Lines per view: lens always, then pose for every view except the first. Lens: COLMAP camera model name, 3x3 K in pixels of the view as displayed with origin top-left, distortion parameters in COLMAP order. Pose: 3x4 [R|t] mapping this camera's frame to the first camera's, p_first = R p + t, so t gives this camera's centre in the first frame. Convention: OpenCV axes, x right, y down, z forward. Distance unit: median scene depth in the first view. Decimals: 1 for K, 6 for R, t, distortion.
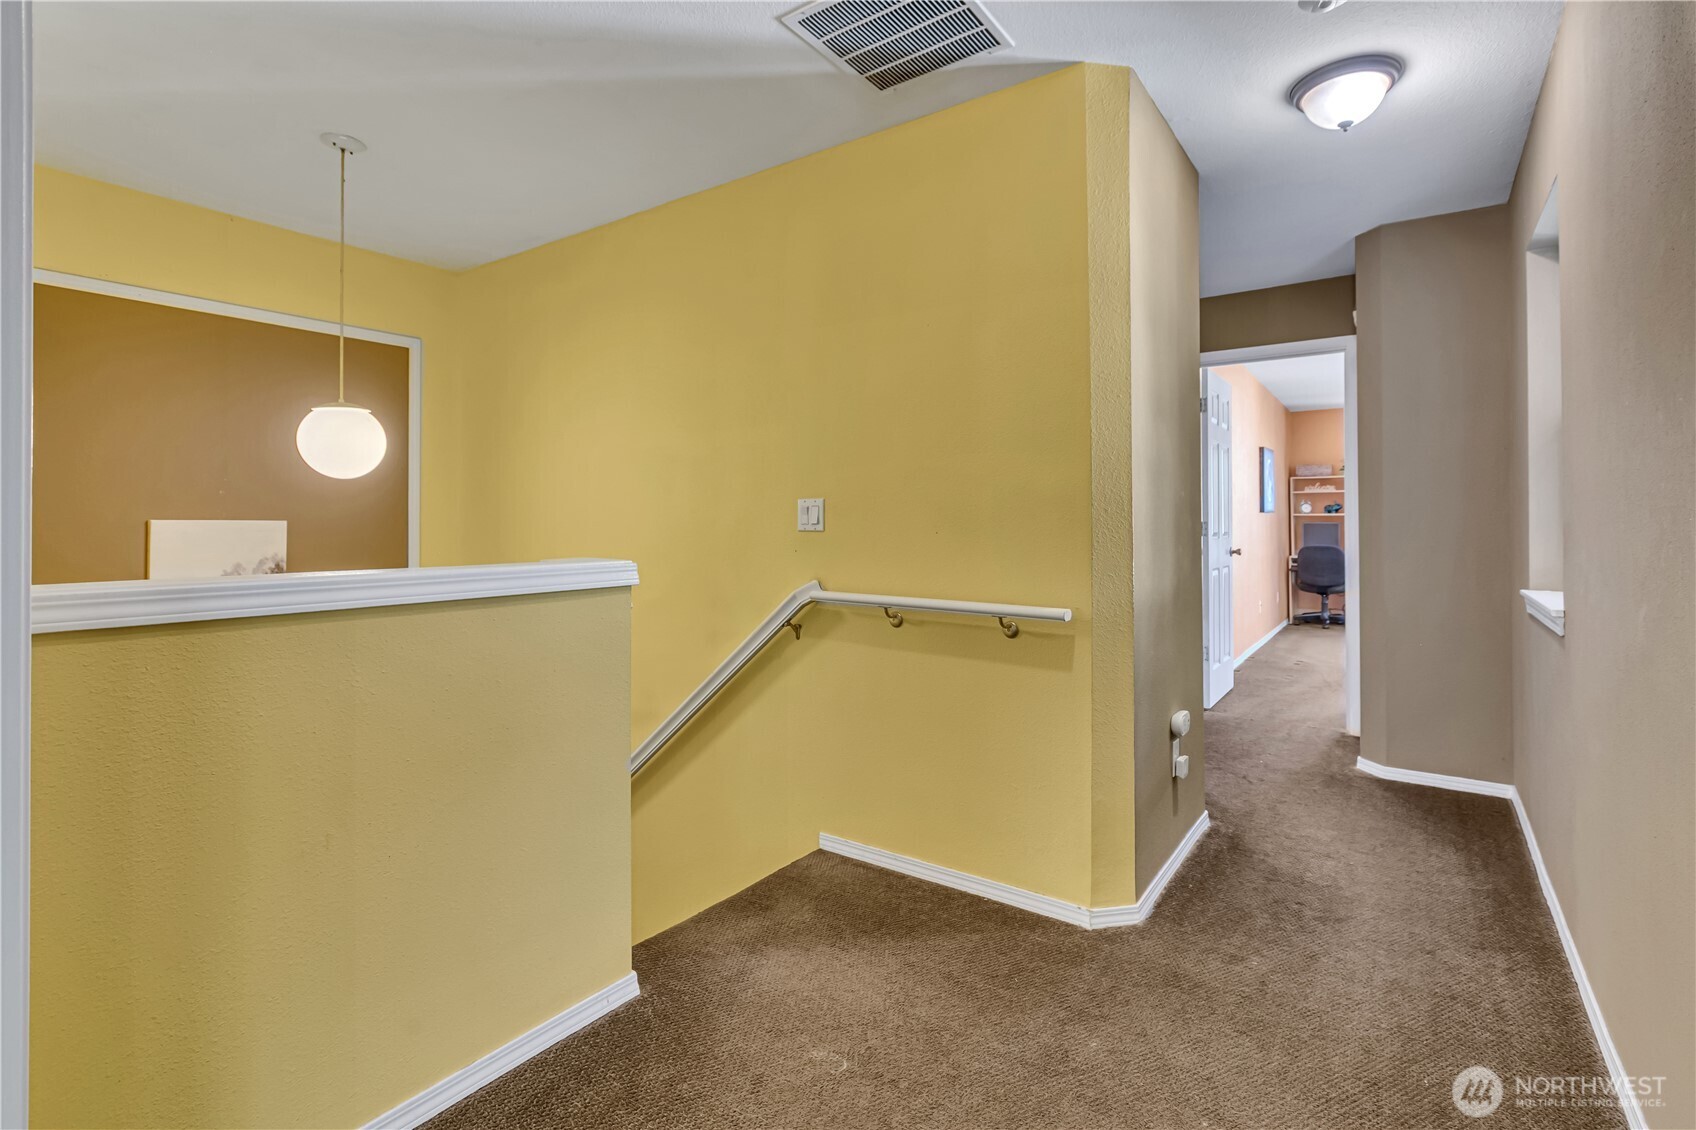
lens RADIAL K [[781.8, 0, 852.7], [0, 781.8, 547.1], [0, 0, 1]] dist [0.003315, 0.000203]
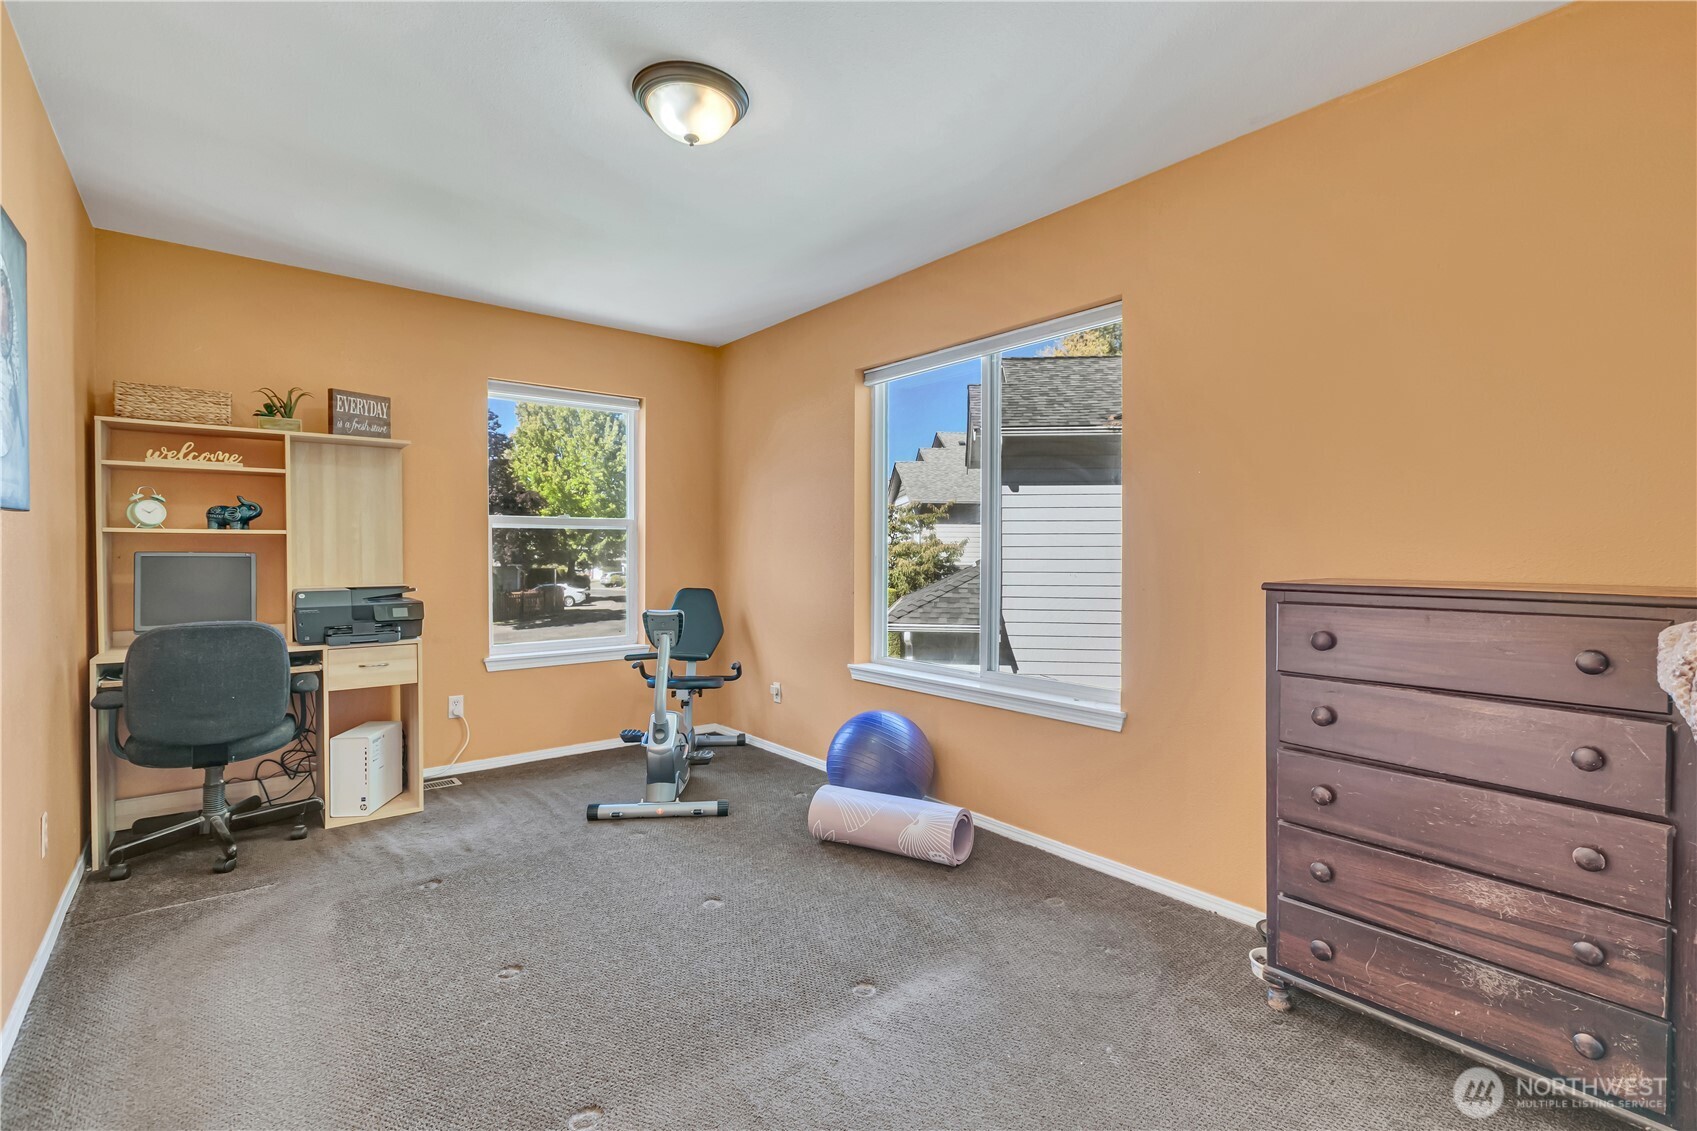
lens RADIAL K [[777.0, 0, 868.1], [0, 777.0, 535.6], [0, 0, 1]] dist [-0.001825, -0.000003]
pose [[0.270968, -0.002222, 0.962586, 0.340373], [0.001501, 0.999997, 0.001886, -0.039884], [-0.962587, 0.000934, 0.270971, 0.609836]]
